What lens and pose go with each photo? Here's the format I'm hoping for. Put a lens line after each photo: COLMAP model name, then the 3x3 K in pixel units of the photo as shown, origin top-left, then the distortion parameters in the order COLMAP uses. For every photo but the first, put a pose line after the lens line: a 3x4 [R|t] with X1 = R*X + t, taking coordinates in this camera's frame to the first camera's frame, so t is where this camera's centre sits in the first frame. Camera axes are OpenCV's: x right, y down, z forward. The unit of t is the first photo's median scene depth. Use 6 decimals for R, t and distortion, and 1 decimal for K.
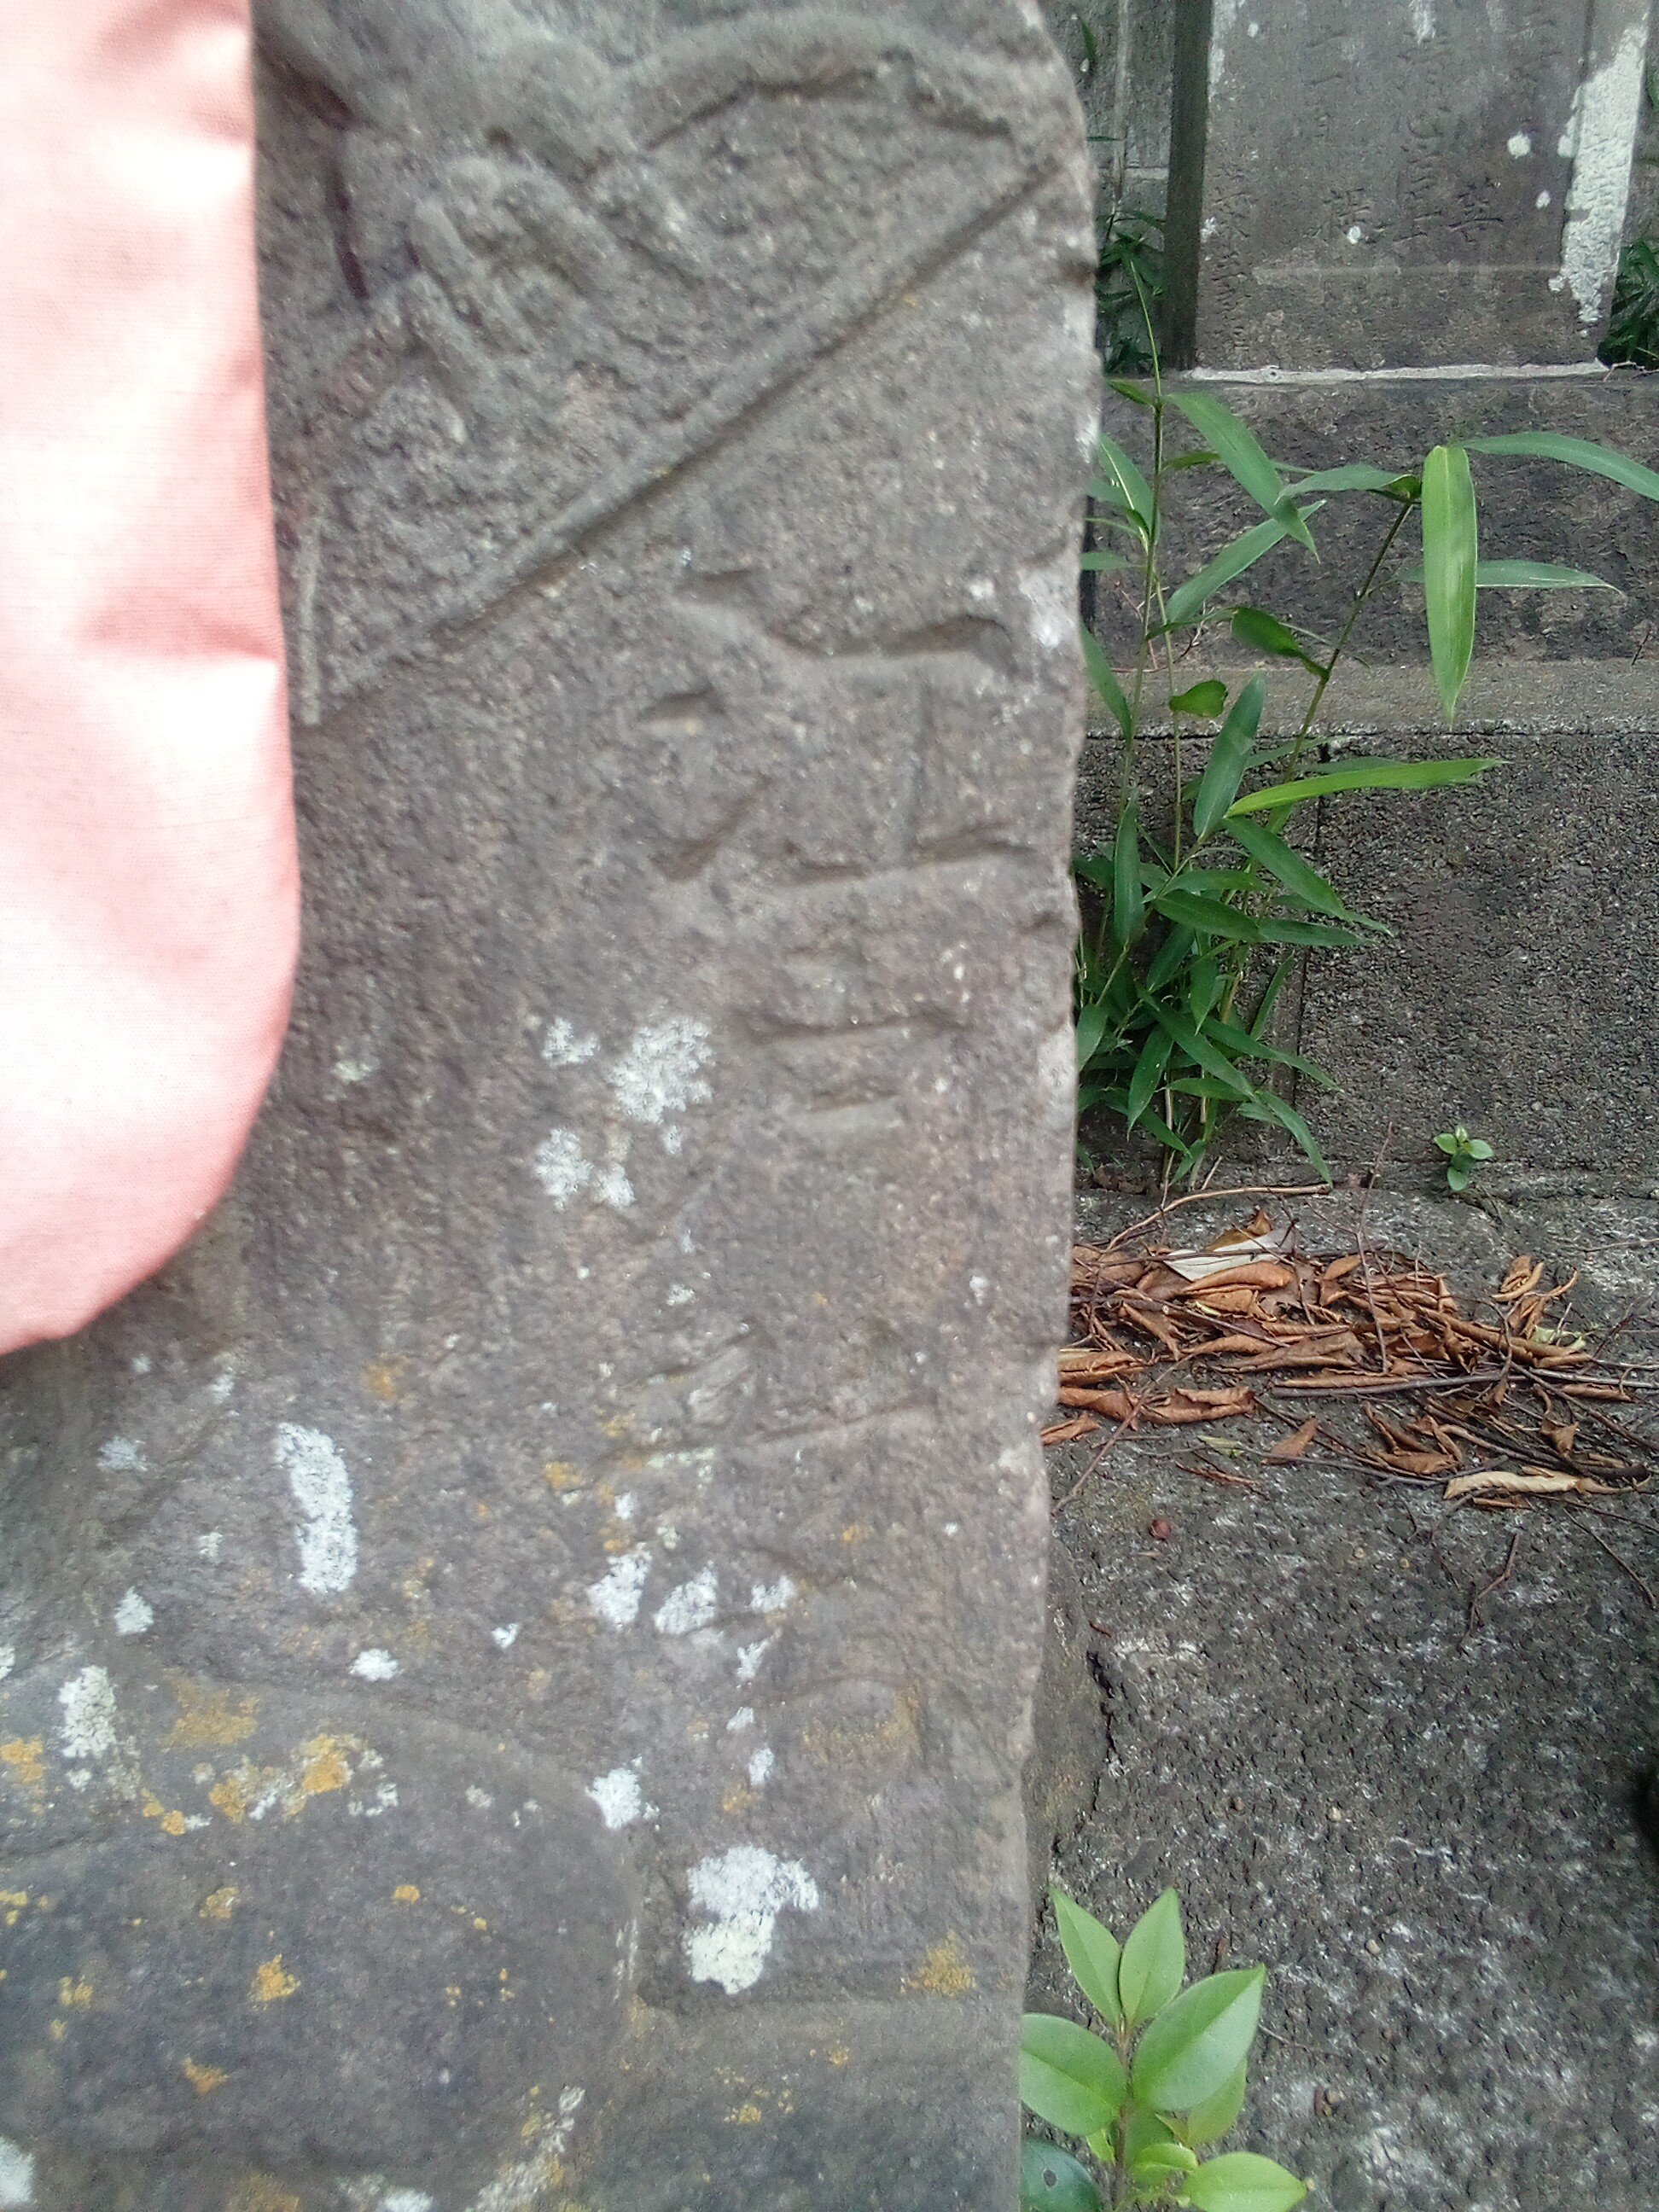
lens RADIAL K [[1821.6, 0, 826.6], [0, 1821.6, 1093.4], [0, 0, 1]] dist [0.072519, -0.104980]
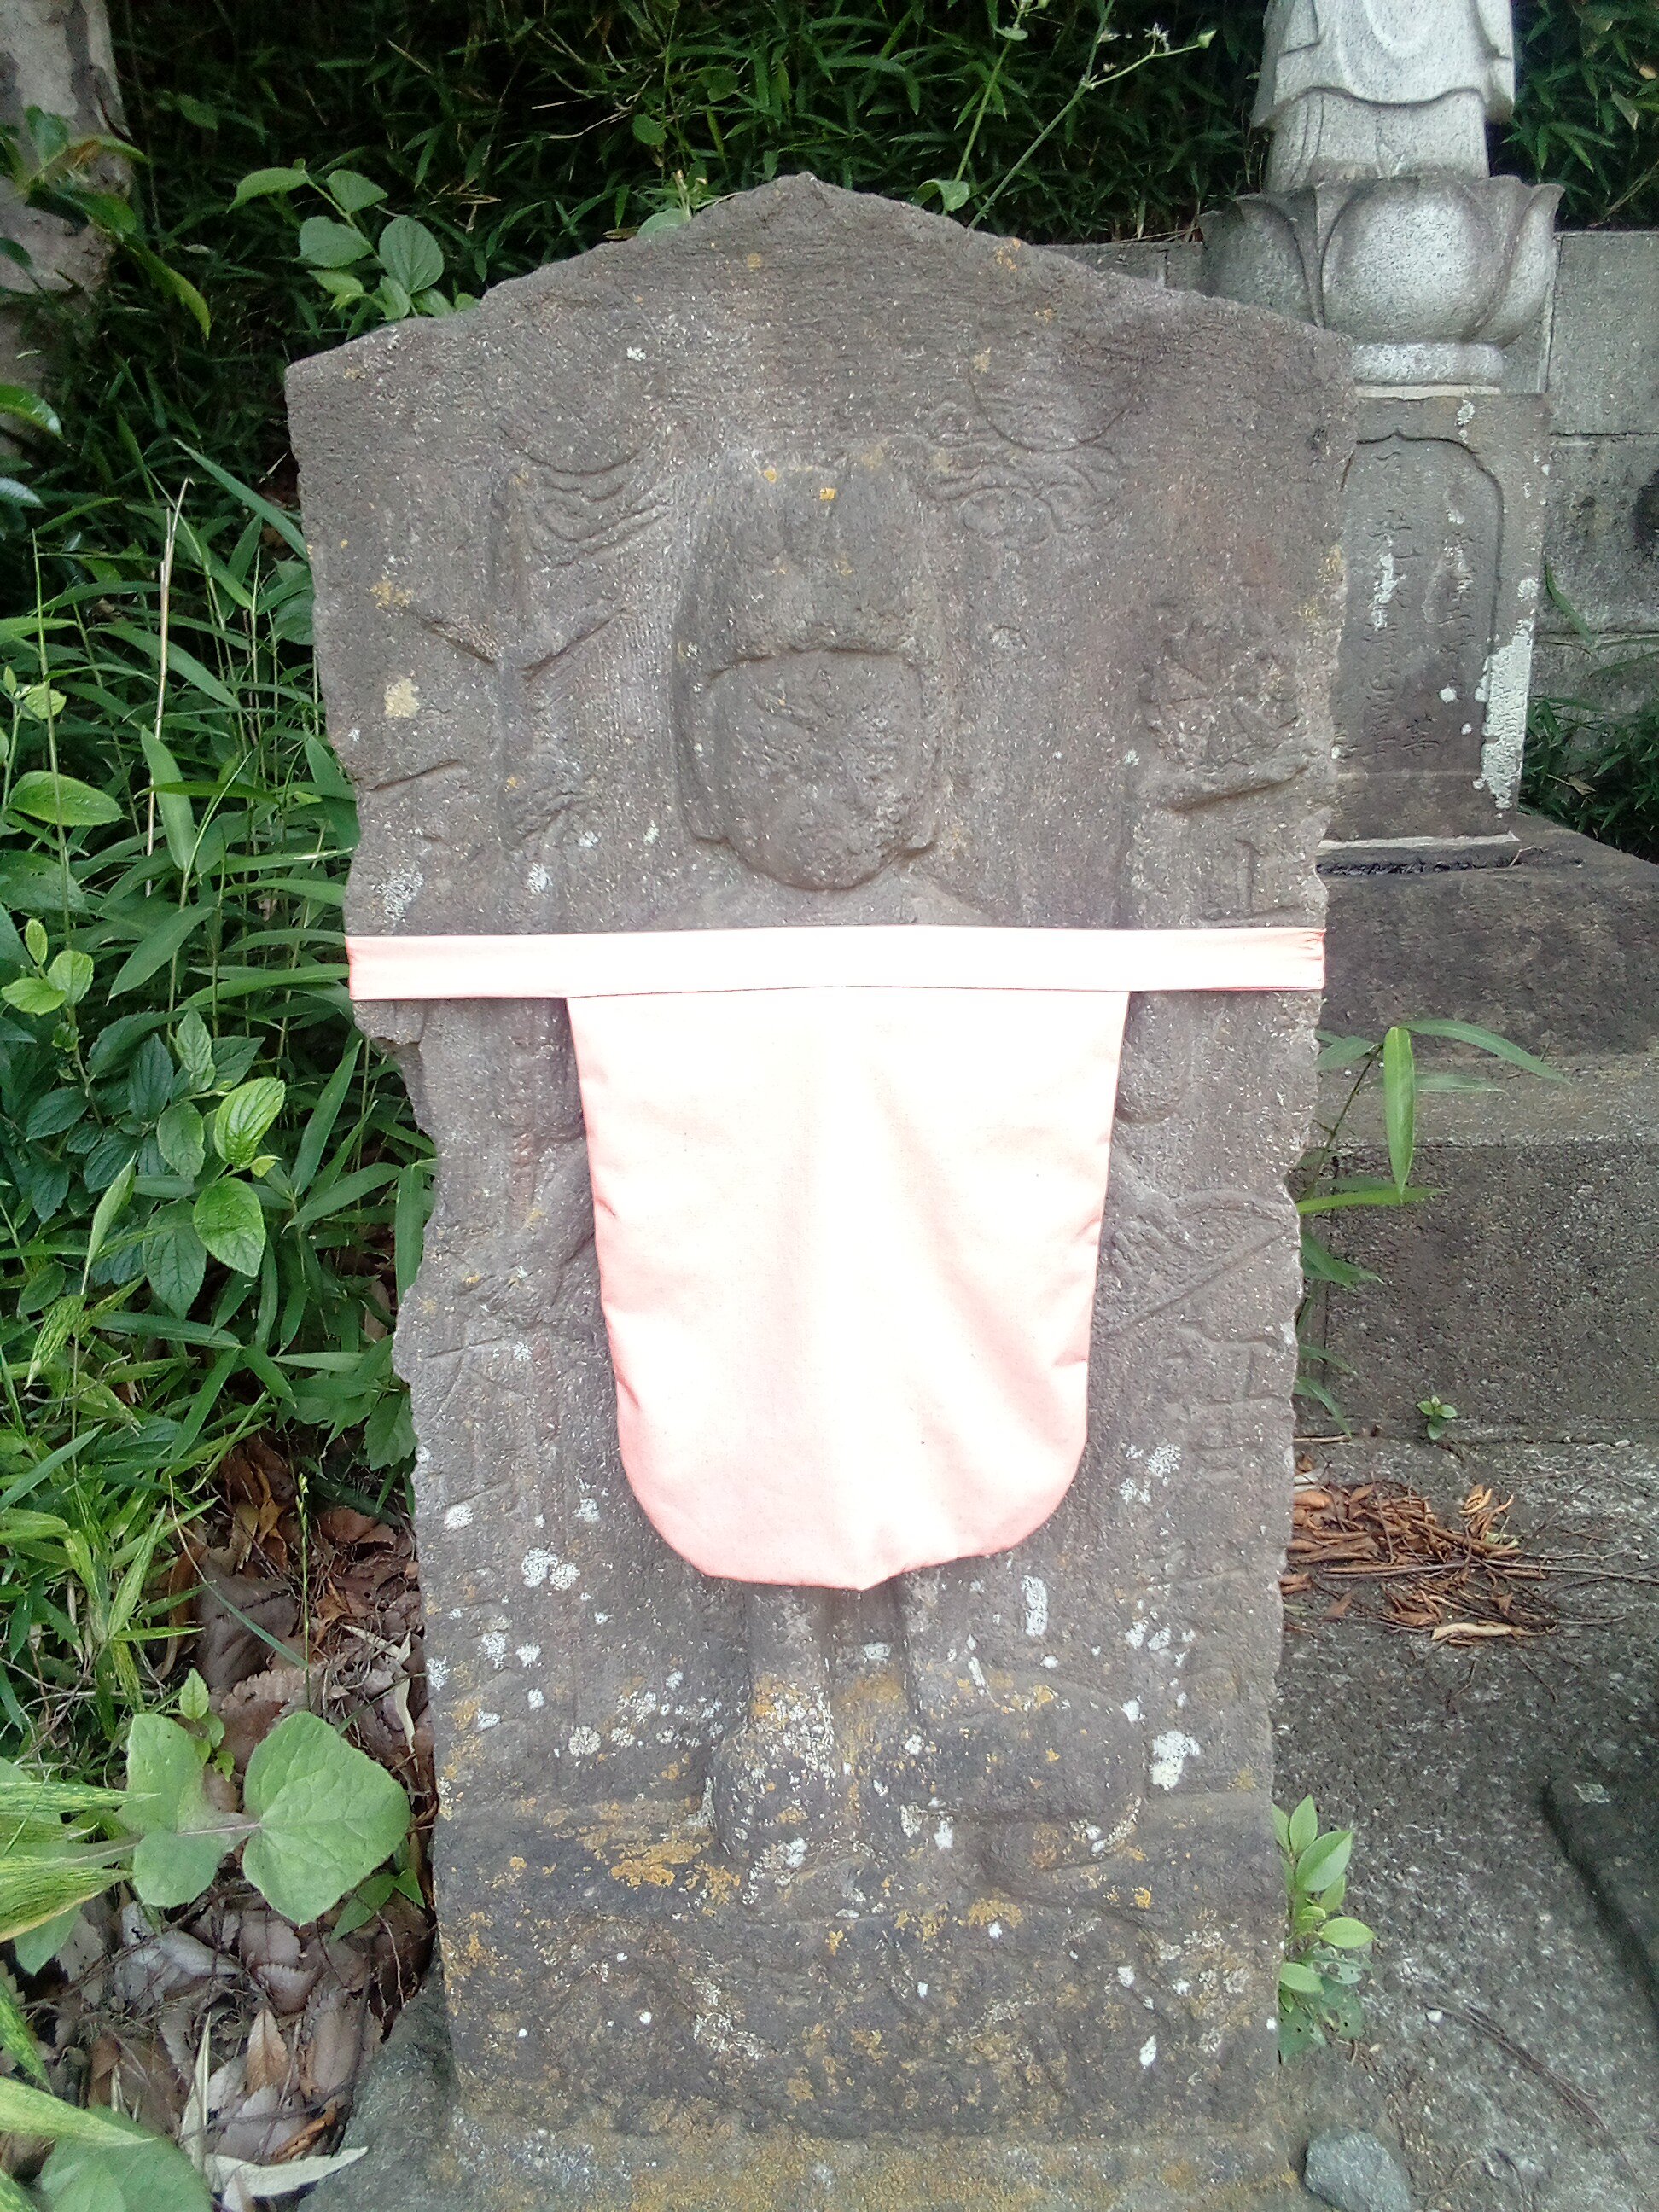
lens RADIAL K [[1829.4, 0, 829.5], [0, 1829.4, 1106.0], [0, 0, 1]] dist [0.092461, -0.153173]
pose [[0.999911, -0.009517, 0.009322, -0.291690], [0.010391, 0.995070, -0.098625, -0.132976], [-0.008338, 0.098713, 0.995081, -0.943334]]
